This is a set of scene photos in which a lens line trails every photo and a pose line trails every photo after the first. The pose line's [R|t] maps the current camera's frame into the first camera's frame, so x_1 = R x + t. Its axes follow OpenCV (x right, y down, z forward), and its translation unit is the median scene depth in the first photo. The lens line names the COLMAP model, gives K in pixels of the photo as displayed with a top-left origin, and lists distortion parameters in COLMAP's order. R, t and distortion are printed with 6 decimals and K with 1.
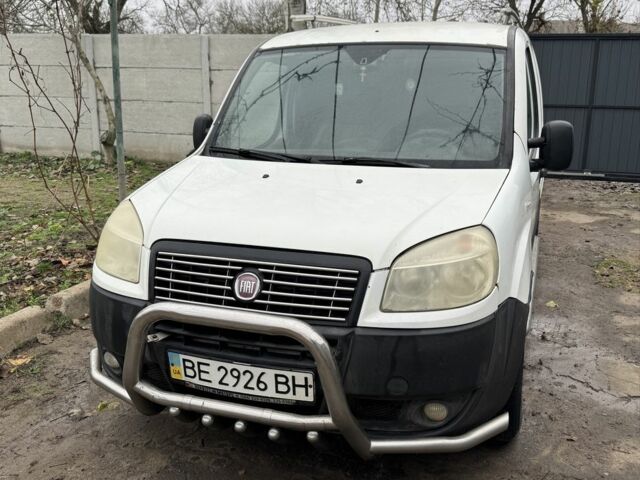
lens RADIAL K [[688.7, 0, 320.0], [0, 688.7, 240.0], [0, 0, 1]] dist [0.107122, -0.206324]
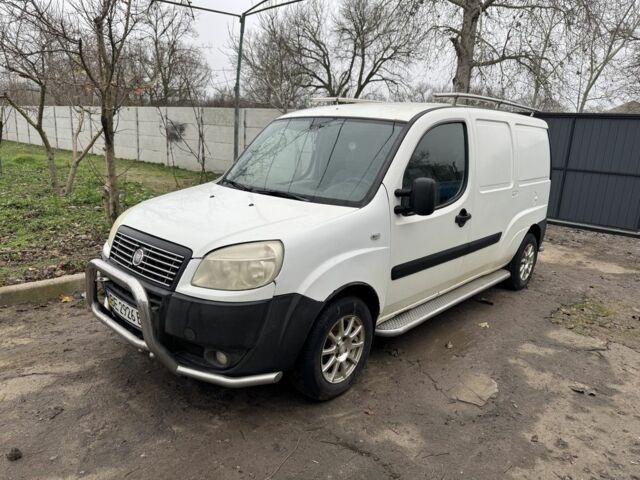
lens RADIAL K [[482.1, 0, 320.0], [0, 482.1, 240.0], [0, 0, 1]] dist [0.054266, -0.001065]
pose [[0.896069, 0.128945, -0.424774, 0.783892], [-0.140023, 0.990135, 0.005186, -0.041880], [0.421252, 0.054831, 0.905285, 0.126157]]
